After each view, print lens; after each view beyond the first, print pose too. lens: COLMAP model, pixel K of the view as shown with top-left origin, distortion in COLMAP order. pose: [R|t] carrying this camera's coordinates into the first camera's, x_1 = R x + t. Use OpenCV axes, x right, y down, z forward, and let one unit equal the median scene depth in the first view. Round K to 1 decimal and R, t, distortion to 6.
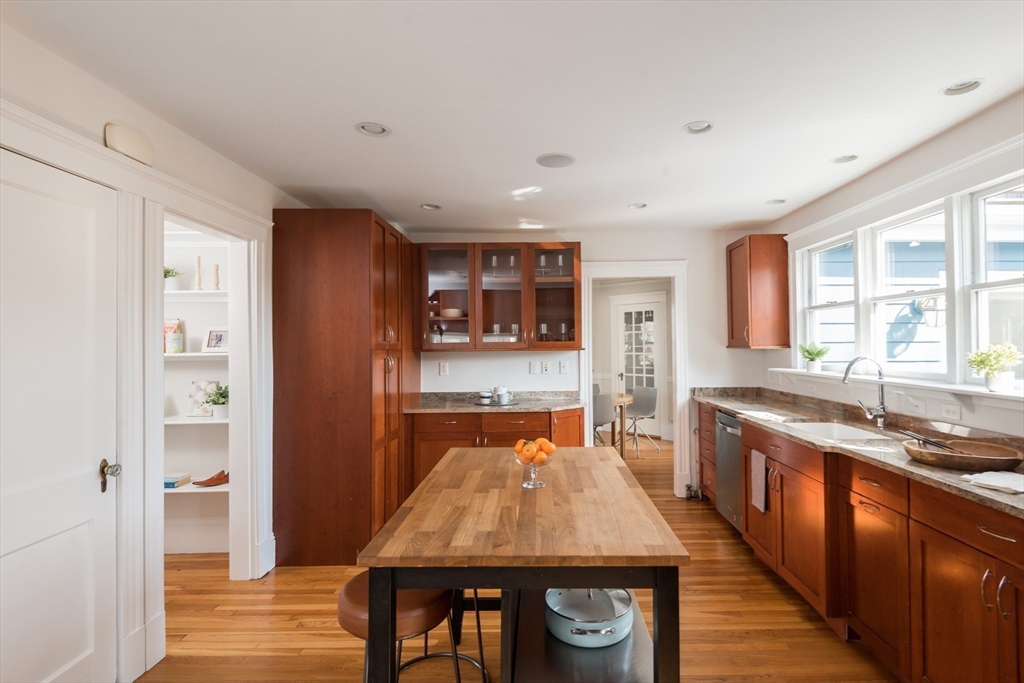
lens RADIAL K [[519.9, 0, 512.0], [0, 519.9, 341.5], [0, 0, 1]] dist [-0.000232, -0.019471]
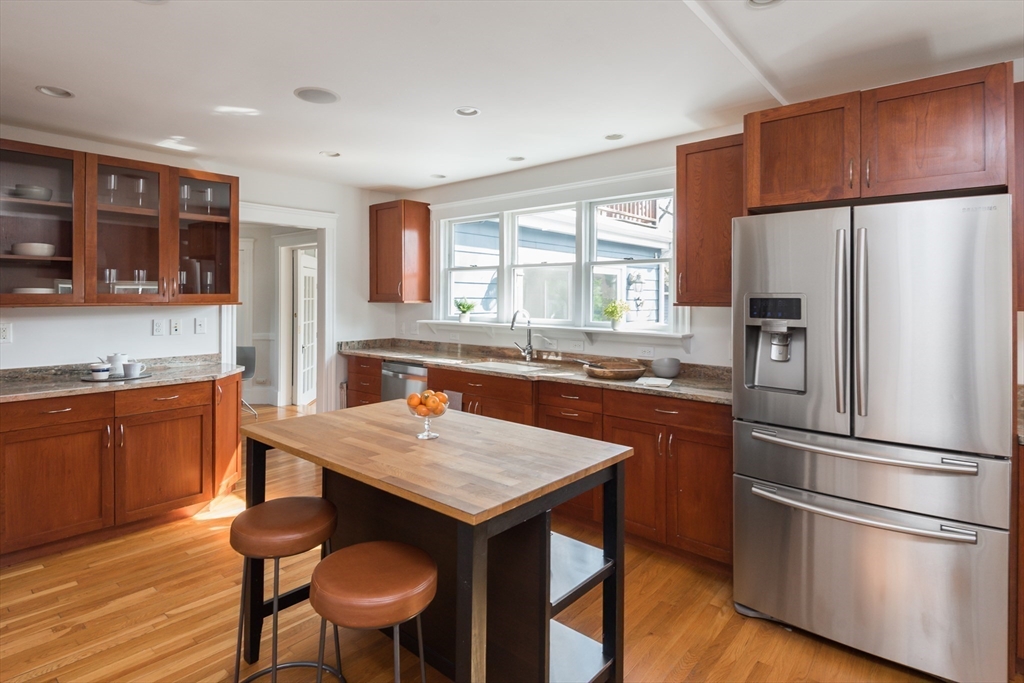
lens RADIAL K [[548.2, 0, 513.3], [0, 548.2, 299.4], [0, 0, 1]] dist [-0.002184, -0.000675]
pose [[0.618258, 0.007121, 0.785943, -0.313318], [-0.013695, 0.999905, 0.001713, 0.000798], [-0.785856, -0.011823, 0.618296, 0.098109]]
